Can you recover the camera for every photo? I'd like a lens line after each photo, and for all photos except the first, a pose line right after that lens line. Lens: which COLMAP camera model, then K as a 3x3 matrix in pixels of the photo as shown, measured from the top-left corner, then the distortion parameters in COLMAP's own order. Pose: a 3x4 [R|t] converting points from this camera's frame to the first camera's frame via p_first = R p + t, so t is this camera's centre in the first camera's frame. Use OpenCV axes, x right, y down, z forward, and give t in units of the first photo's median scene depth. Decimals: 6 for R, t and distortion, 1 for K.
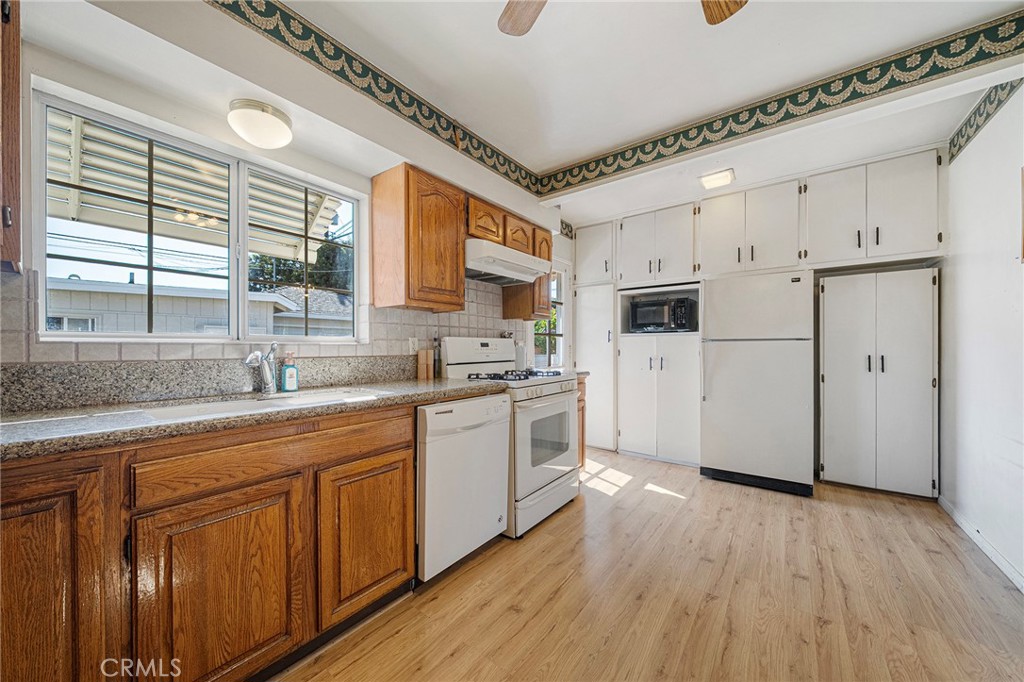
lens RADIAL K [[353.4, 0, 516.4], [0, 353.4, 350.2], [0, 0, 1]] dist [-0.004321, 0.000082]
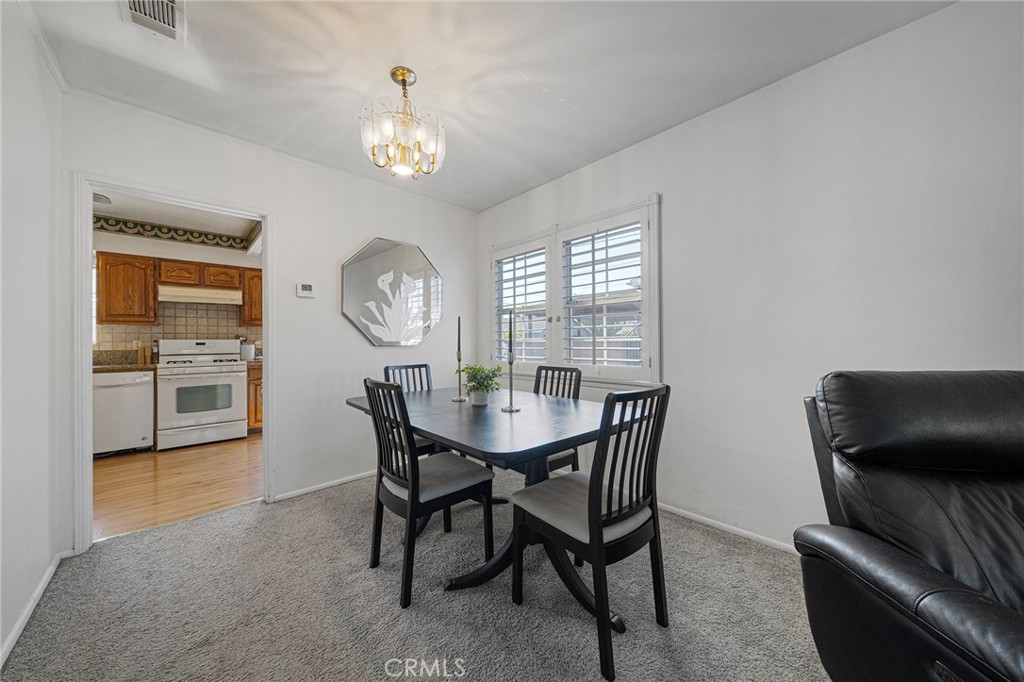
lens RADIAL K [[353.4, 0, 516.2], [0, 353.4, 340.7], [0, 0, 1]] dist [-0.004321, 0.000082]
pose [[0.985362, -0.003690, -0.170438, 1.918956], [0.001747, 0.999932, -0.011547, -0.009841], [0.170469, 0.011081, 0.985301, -0.432500]]
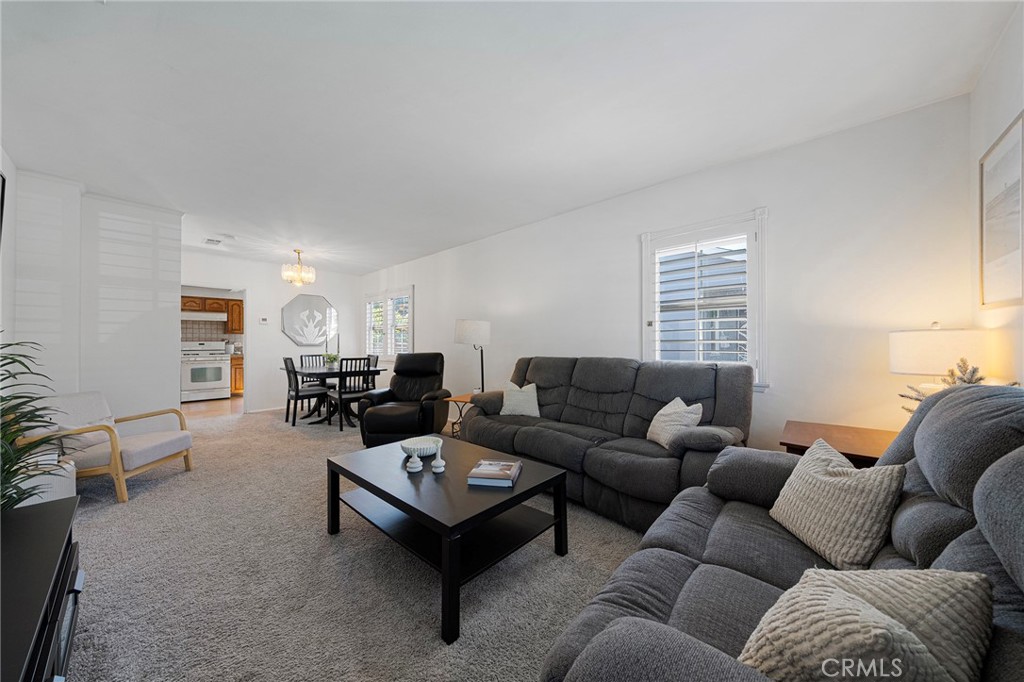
lens RADIAL K [[353.4, 0, 512.3], [0, 353.4, 339.9], [0, 0, 1]] dist [-0.004321, 0.000082]
pose [[0.993728, 0.000237, -0.111828, 3.143173], [-0.001667, 0.999918, -0.012697, -0.022063], [0.111816, 0.012804, 0.993646, -1.776714]]
